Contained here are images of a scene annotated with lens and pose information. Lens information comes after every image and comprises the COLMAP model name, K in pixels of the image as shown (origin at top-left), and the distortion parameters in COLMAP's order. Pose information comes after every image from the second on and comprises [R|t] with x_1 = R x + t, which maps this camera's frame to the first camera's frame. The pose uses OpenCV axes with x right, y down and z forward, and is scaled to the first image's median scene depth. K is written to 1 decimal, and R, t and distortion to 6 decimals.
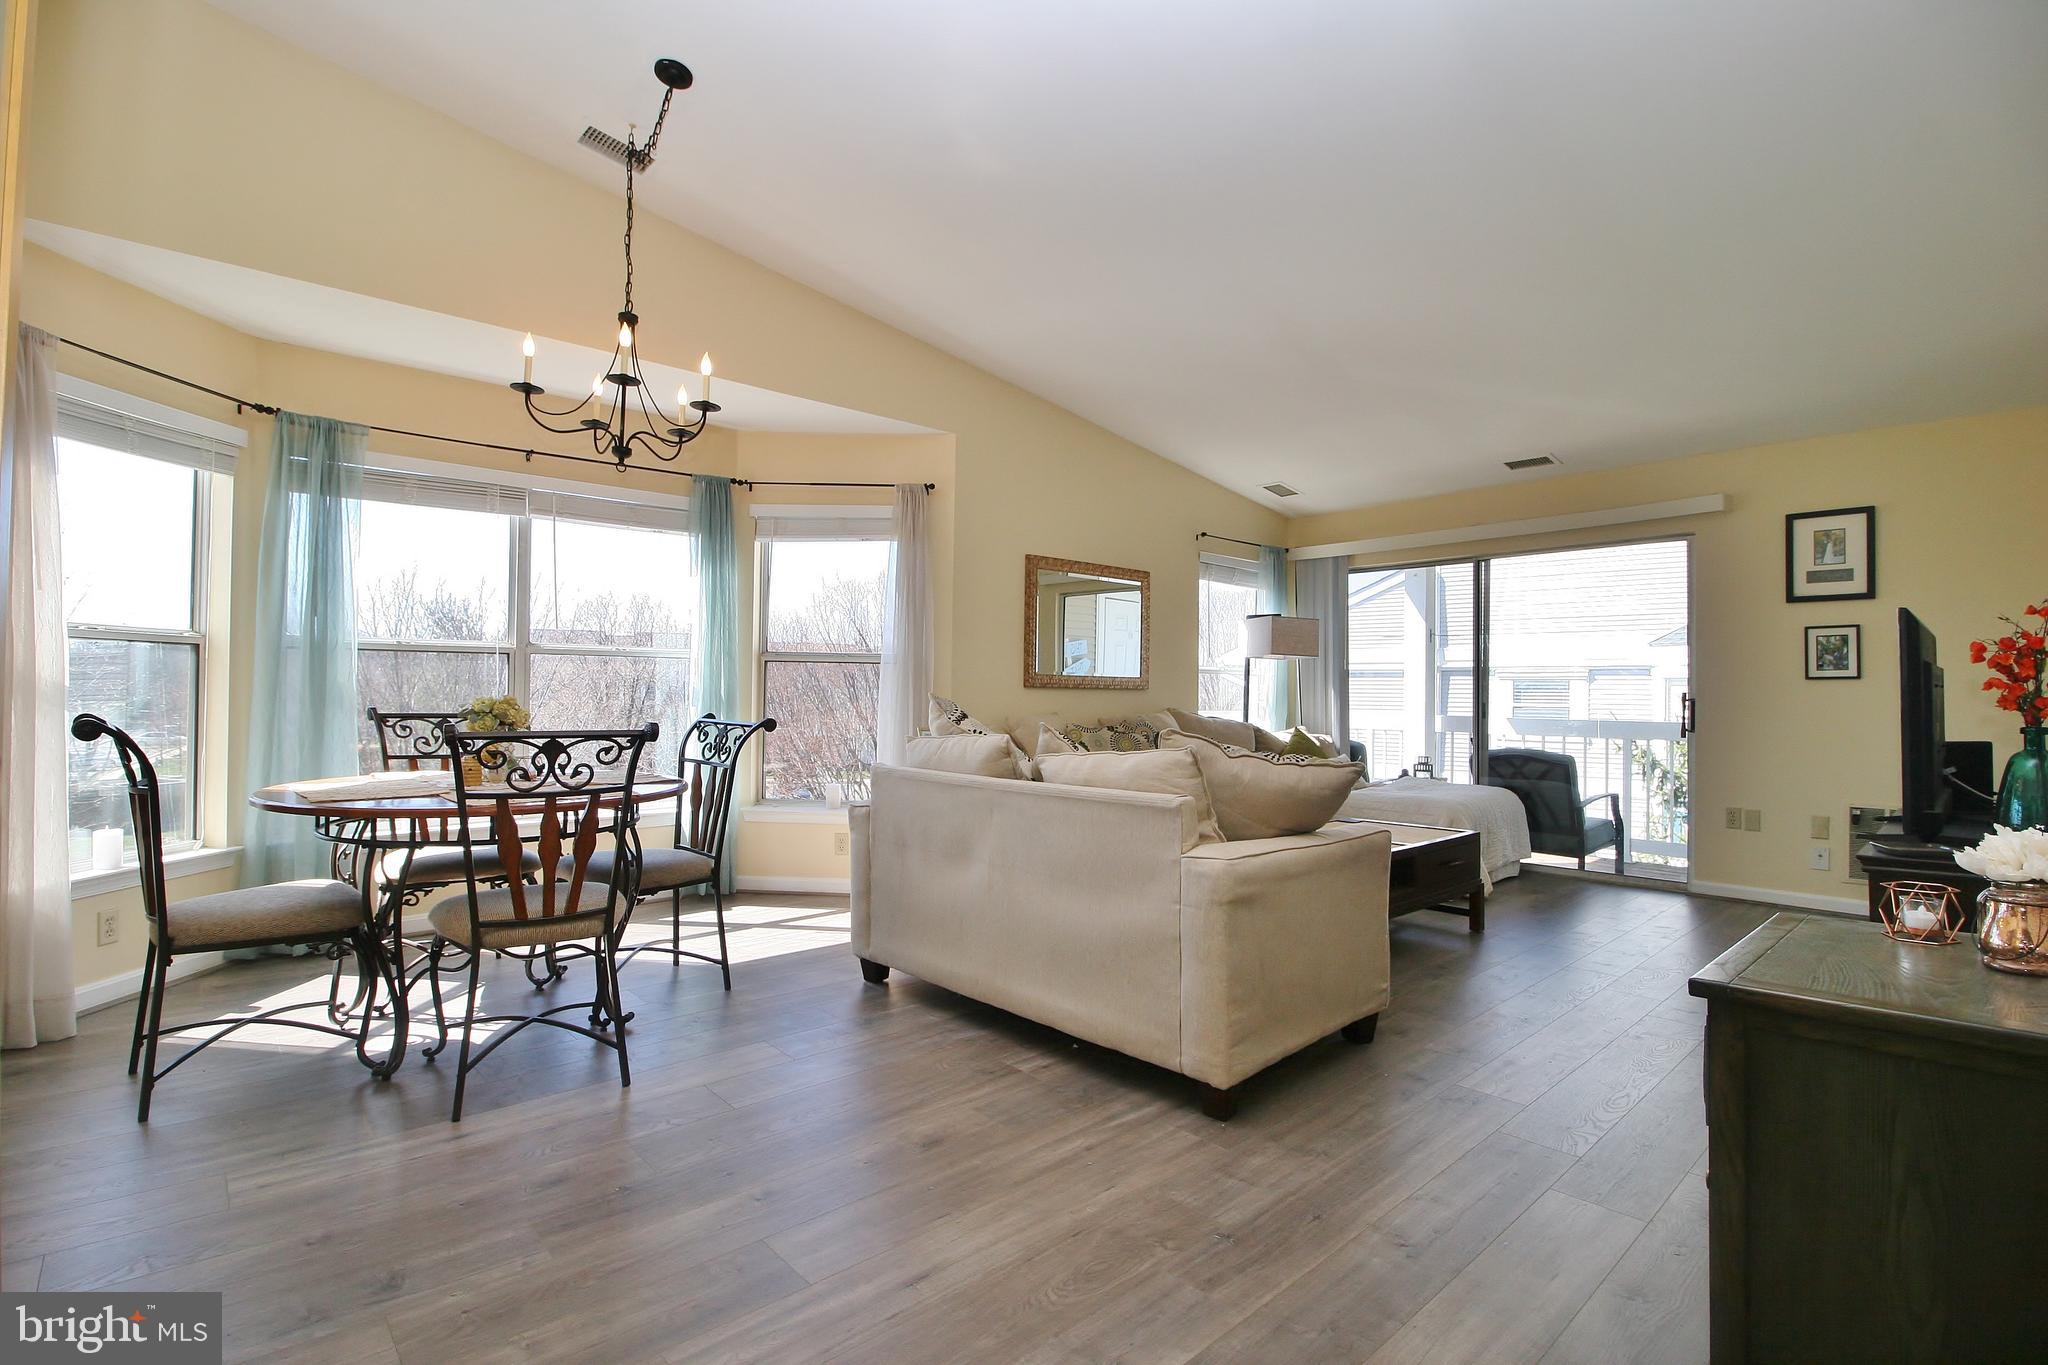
lens RADIAL K [[946.2, 0, 1031.4], [0, 946.2, 666.6], [0, 0, 1]] dist [0.000604, -0.014122]
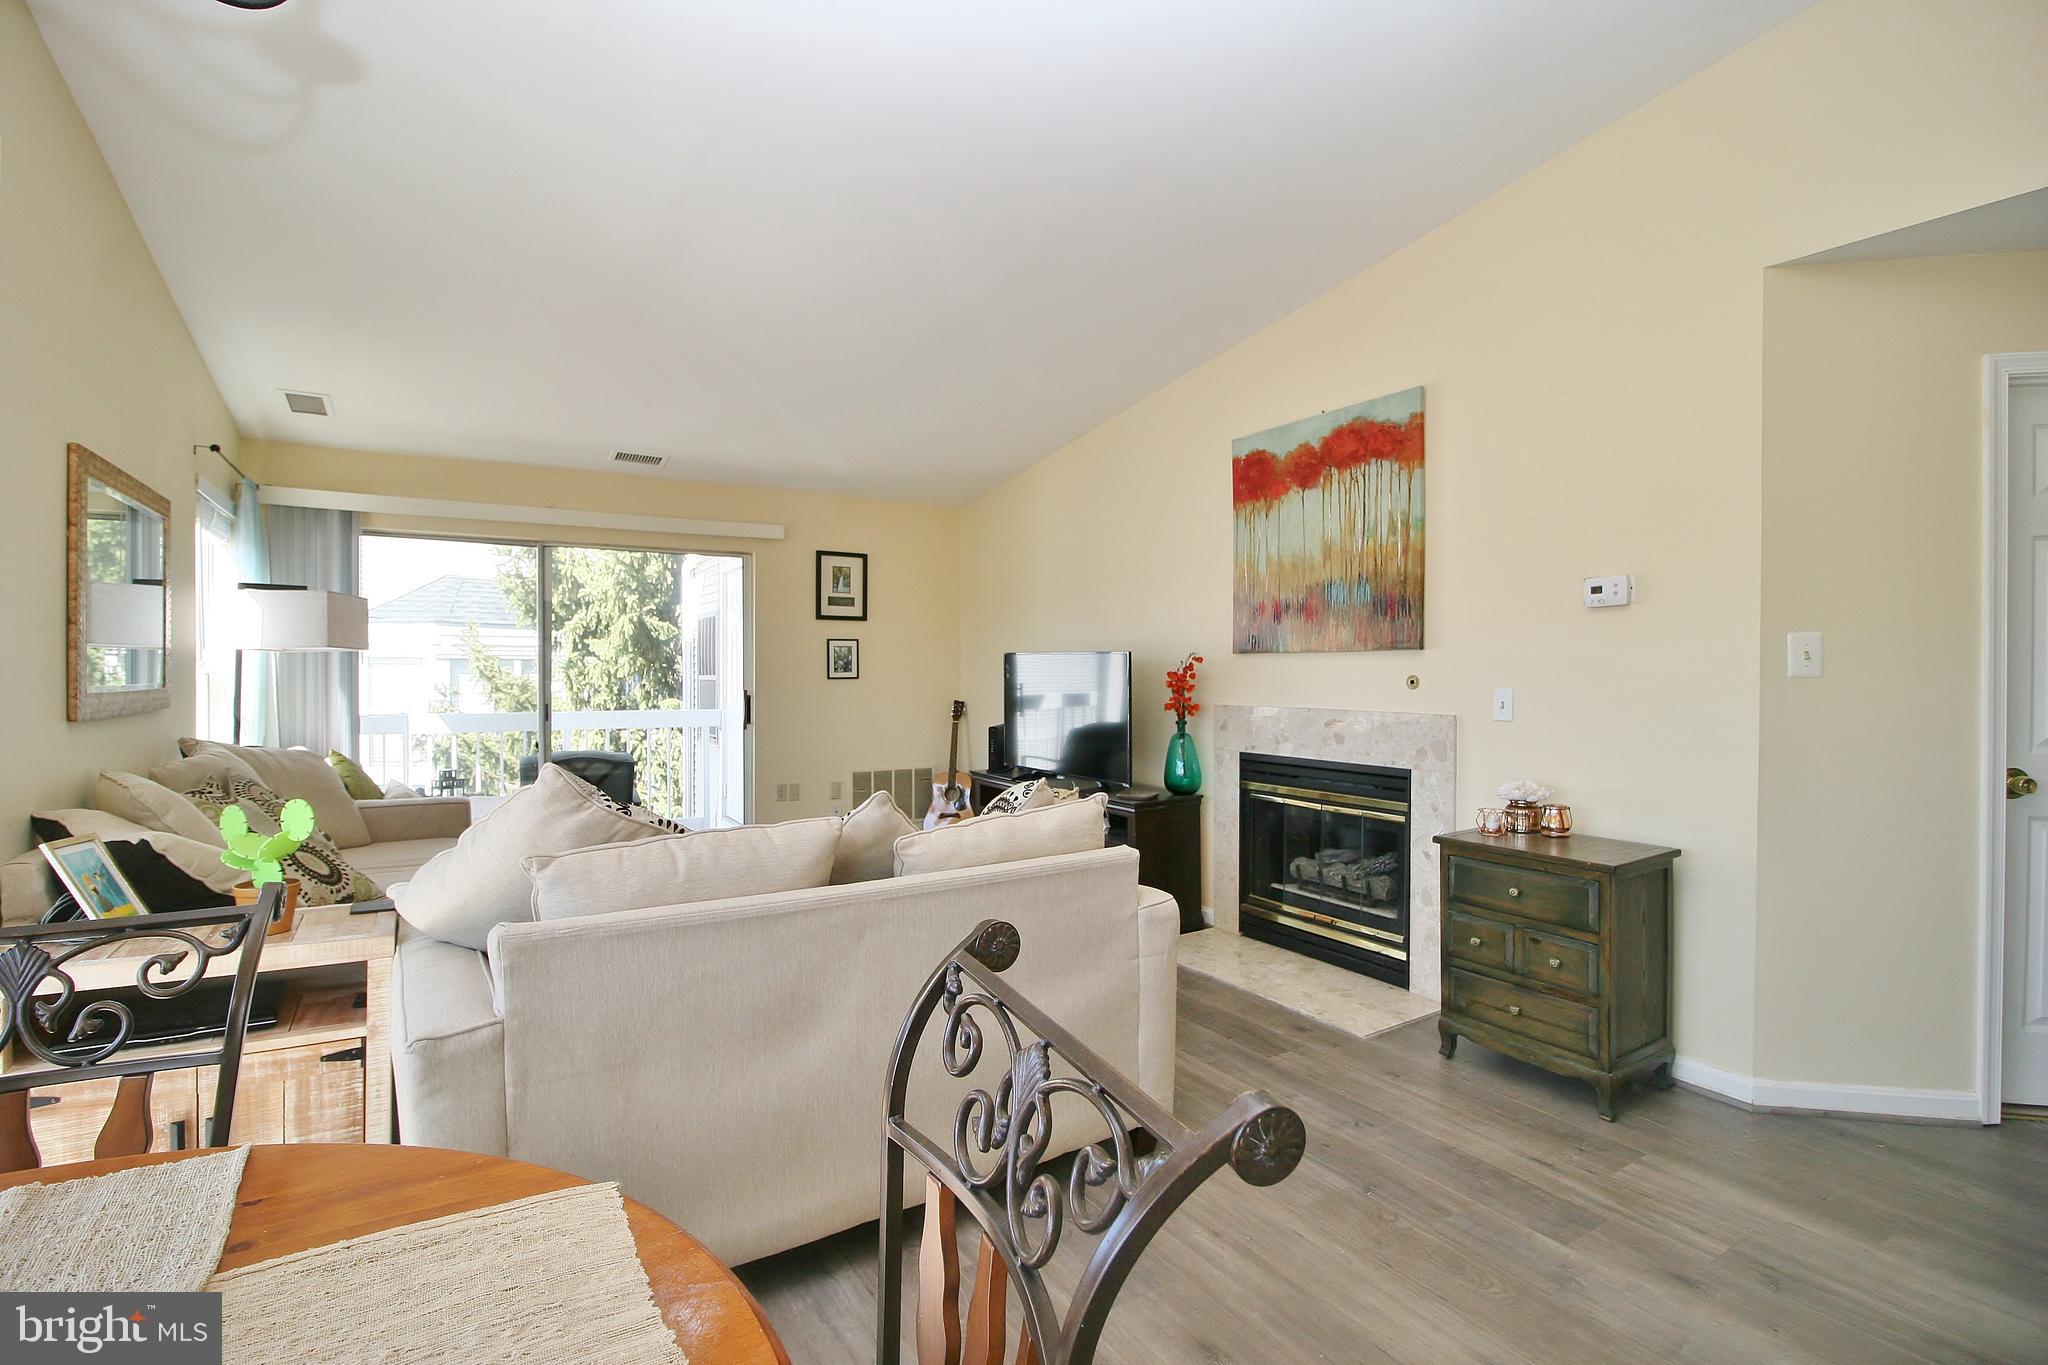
lens RADIAL K [[946.2, 0, 1031.4], [0, 946.2, 666.6], [0, 0, 1]] dist [0.000604, -0.014122]
pose [[0.182857, -0.006123, 0.983120, -0.420294], [-0.030354, 0.999469, 0.011871, -0.028302], [-0.982671, -0.032013, 0.182574, 0.482961]]
